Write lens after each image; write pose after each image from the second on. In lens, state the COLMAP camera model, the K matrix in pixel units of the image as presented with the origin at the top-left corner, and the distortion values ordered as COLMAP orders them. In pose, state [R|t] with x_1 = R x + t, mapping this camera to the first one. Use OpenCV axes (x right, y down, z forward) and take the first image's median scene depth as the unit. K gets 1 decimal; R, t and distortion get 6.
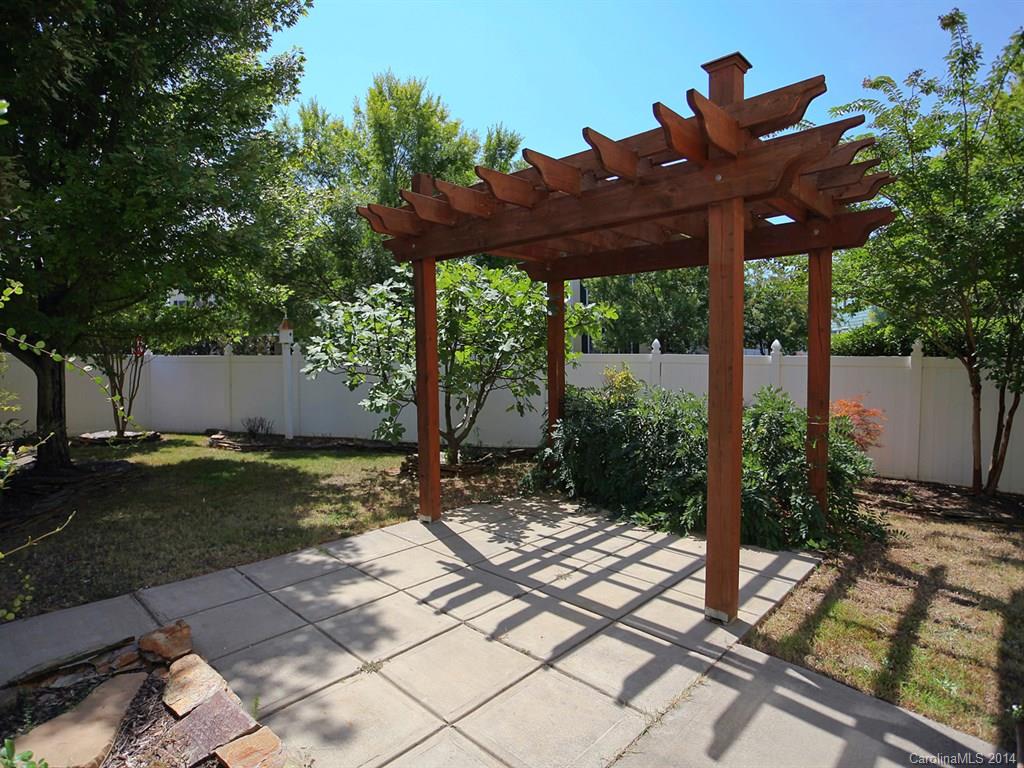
lens RADIAL K [[552.9, 0, 513.6], [0, 552.9, 379.1], [0, 0, 1]] dist [-0.047854, 0.026551]
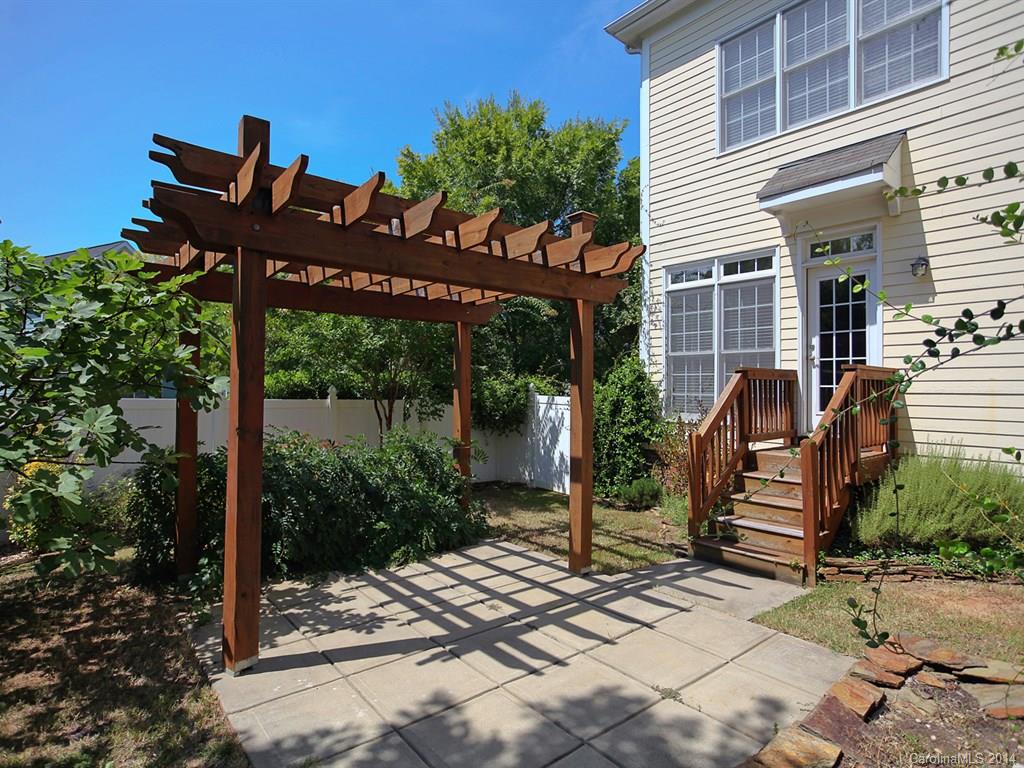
lens RADIAL K [[552.9, 0, 515.0], [0, 552.9, 388.2], [0, 0, 1]] dist [-0.047854, 0.026551]
pose [[0.114104, 0.023322, 0.993195, -0.905800], [0.038364, 0.998875, -0.027863, -0.028994], [-0.992728, 0.041282, 0.113081, 0.775905]]
